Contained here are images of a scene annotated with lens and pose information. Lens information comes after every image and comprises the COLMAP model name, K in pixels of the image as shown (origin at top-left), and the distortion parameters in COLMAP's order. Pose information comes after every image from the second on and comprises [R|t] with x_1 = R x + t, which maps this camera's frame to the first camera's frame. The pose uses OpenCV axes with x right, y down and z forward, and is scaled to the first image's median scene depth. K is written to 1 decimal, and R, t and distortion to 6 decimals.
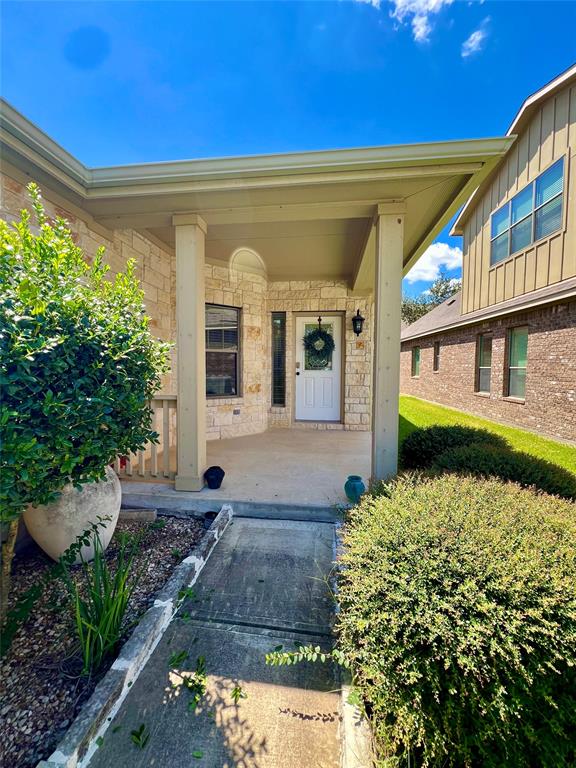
lens RADIAL K [[313.1, 0, 288.0], [0, 313.1, 384.1], [0, 0, 1]] dist [-0.001702, -0.000495]
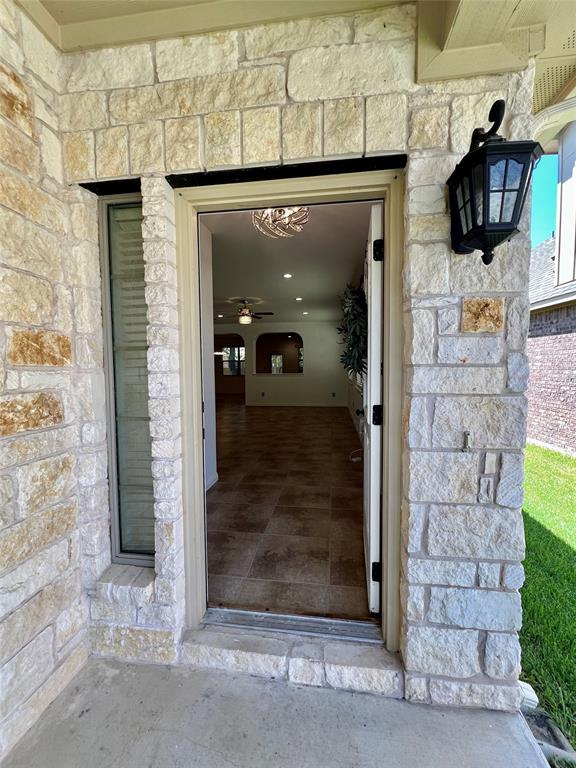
lens RADIAL K [[304.7, 0, 287.8], [0, 304.7, 383.3], [0, 0, 1]] dist [-0.006179, 0.000130]
pose [[0.999283, -0.010801, -0.036276, 0.107845], [0.010326, 0.999859, -0.013246, -0.077143], [0.036414, 0.012862, 0.999254, 0.786259]]
